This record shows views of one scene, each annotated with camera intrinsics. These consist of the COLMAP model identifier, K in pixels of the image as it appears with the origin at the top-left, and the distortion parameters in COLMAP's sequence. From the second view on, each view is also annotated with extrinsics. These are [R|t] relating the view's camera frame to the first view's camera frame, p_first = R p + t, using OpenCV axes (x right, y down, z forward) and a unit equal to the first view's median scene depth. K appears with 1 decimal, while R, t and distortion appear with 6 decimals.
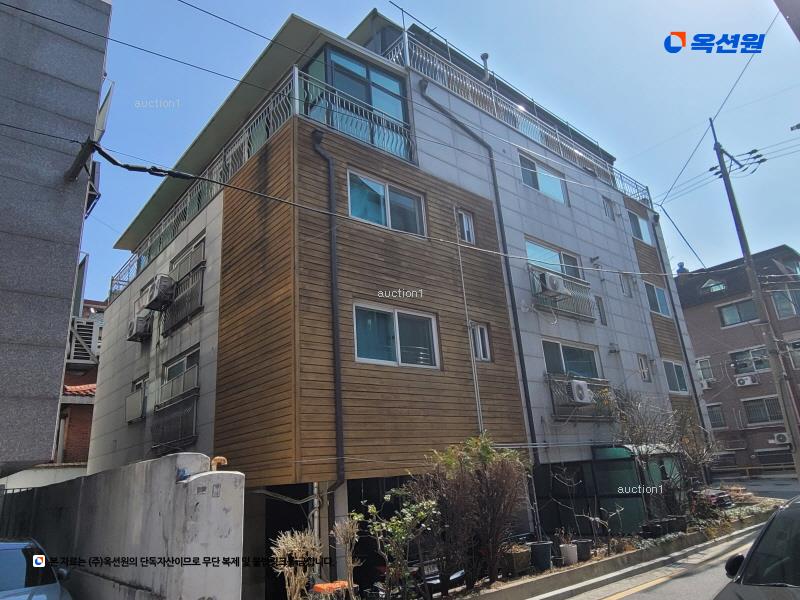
lens RADIAL K [[526.9, 0, 385.3], [0, 526.9, 302.1], [0, 0, 1]] dist [-0.004818, -0.001493]
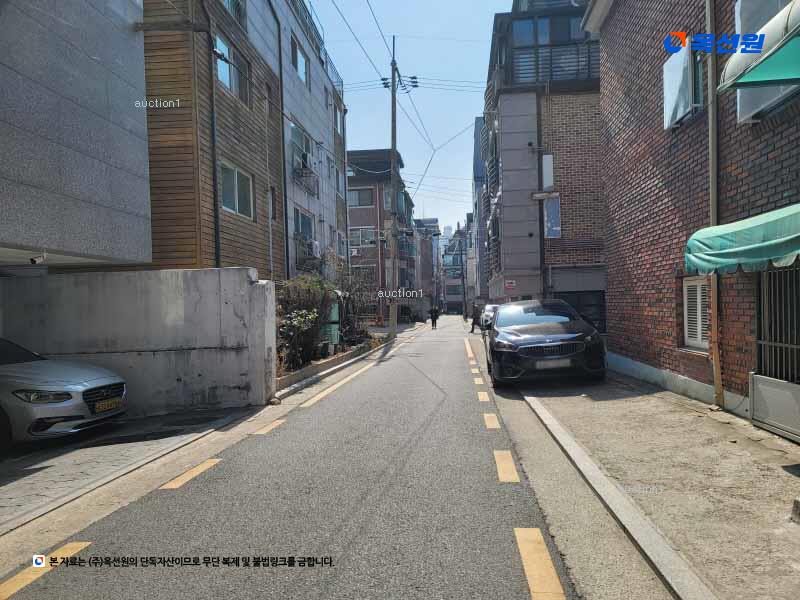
lens RADIAL K [[588.2, 0, 400.0], [0, 588.2, 300.0], [0, 0, 1]] dist [0.108771, -0.101402]
pose [[0.714273, 0.057532, 0.697499, -0.504402], [-0.240796, 0.955972, 0.167735, -0.012648], [-0.657139, -0.287763, 0.696678, -0.227998]]
